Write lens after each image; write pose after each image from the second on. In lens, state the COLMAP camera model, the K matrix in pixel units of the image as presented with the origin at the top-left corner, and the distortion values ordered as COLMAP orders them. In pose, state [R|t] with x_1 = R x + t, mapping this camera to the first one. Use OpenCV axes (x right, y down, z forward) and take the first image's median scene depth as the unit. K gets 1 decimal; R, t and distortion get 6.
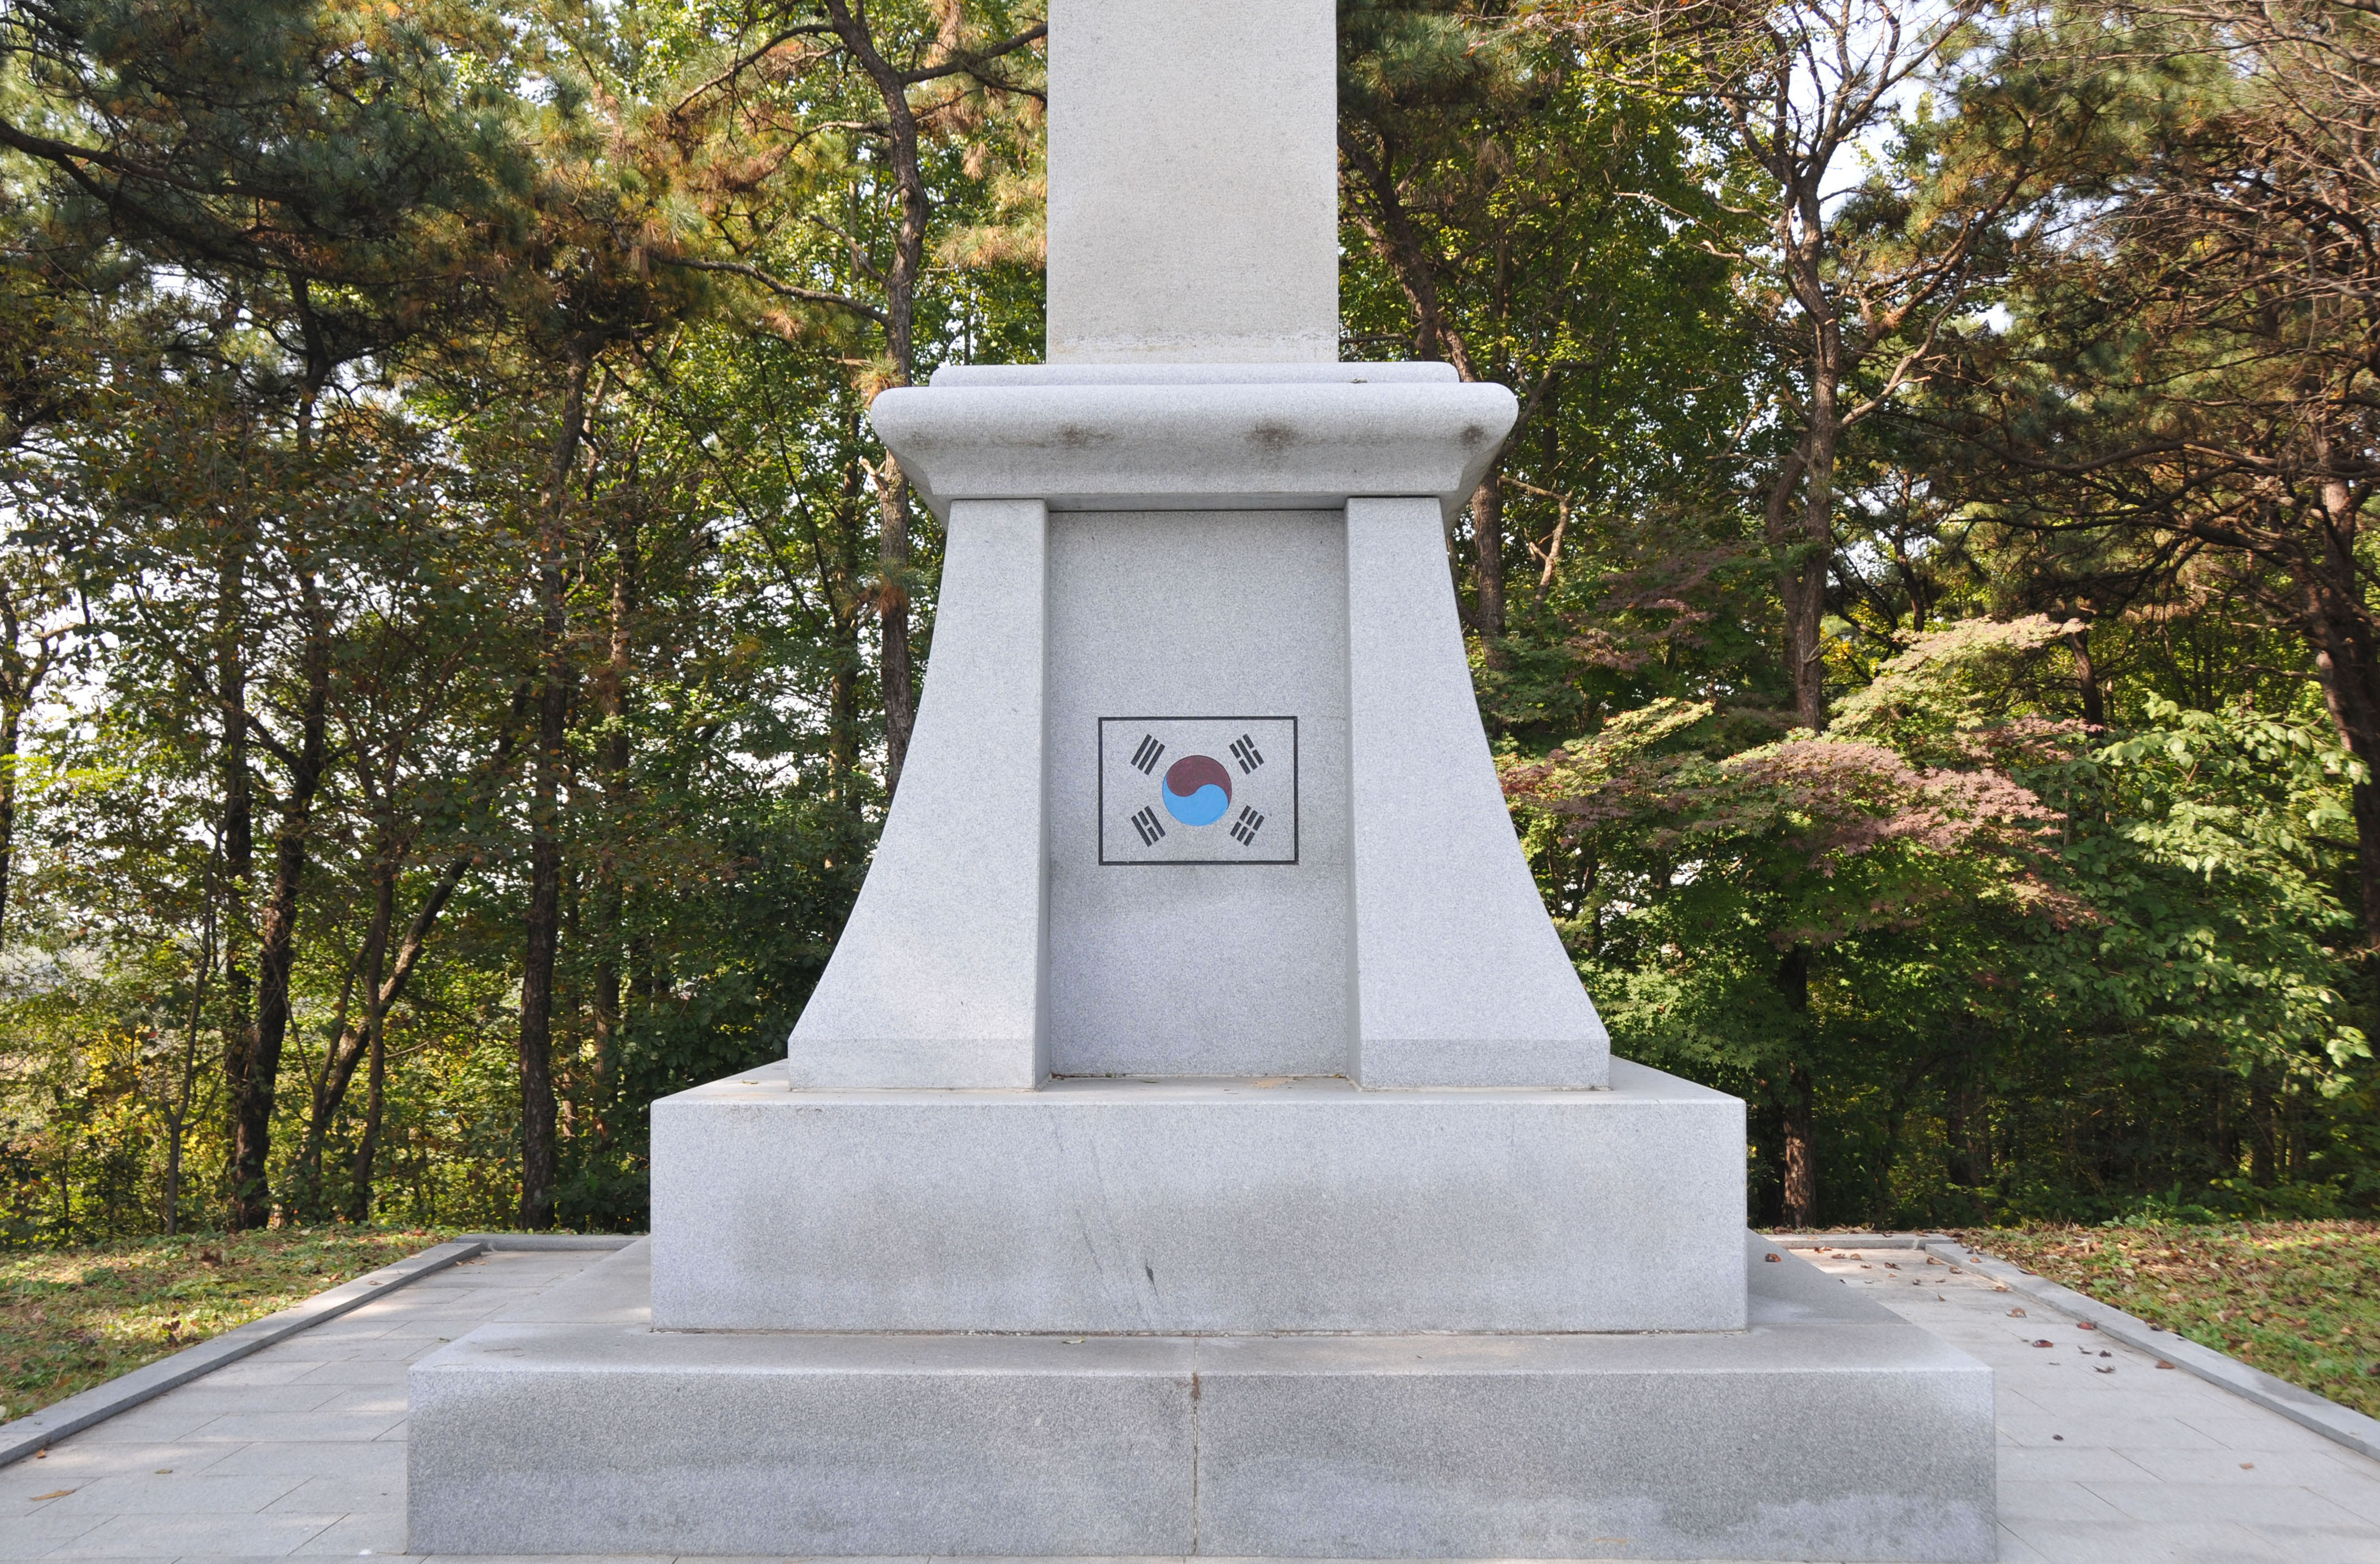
lens RADIAL K [[2297.4, 0, 1188.3], [0, 2297.4, 786.3], [0, 0, 1]] dist [-0.006023, 0.000000]
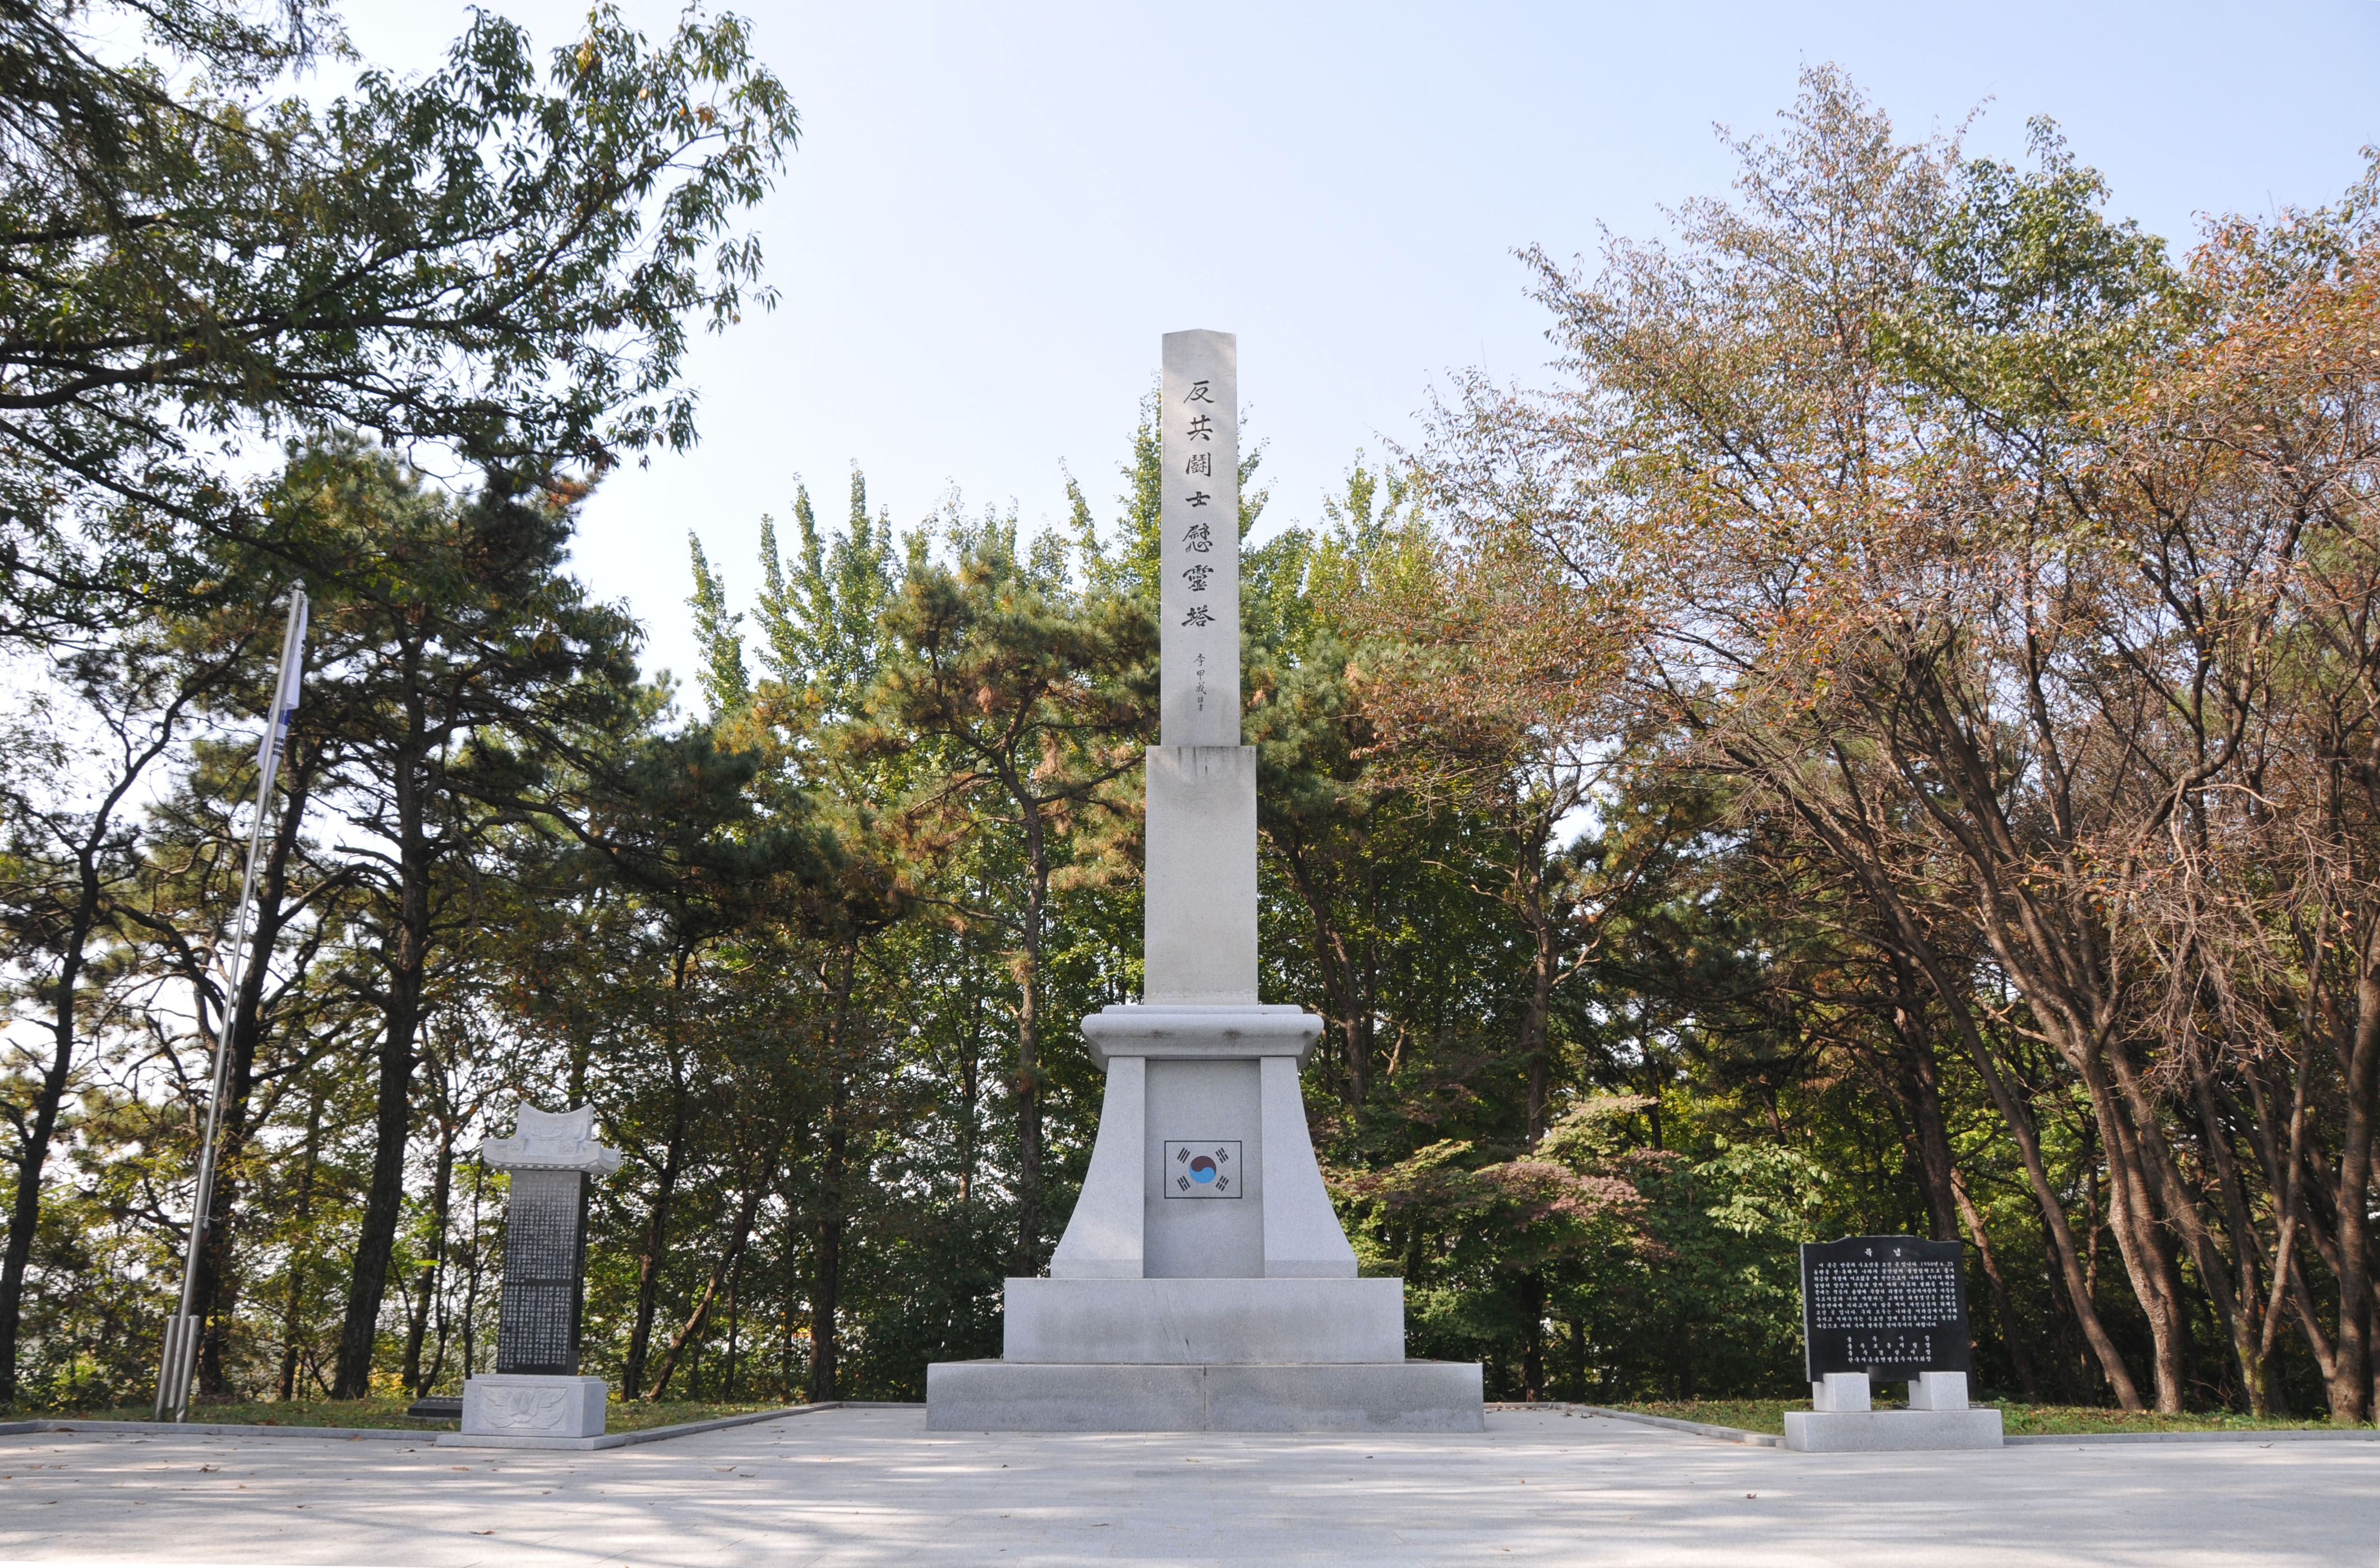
lens RADIAL K [[1907.4, 0, 1188.5], [0, 1907.4, 788.1], [0, 0, 1]] dist [-0.127780, -0.004664]
pose [[0.999939, 0.005138, 0.009755, -0.017429], [-0.002815, 0.974416, -0.224732, 0.031519], [-0.010661, 0.224691, 0.974372, -0.579435]]
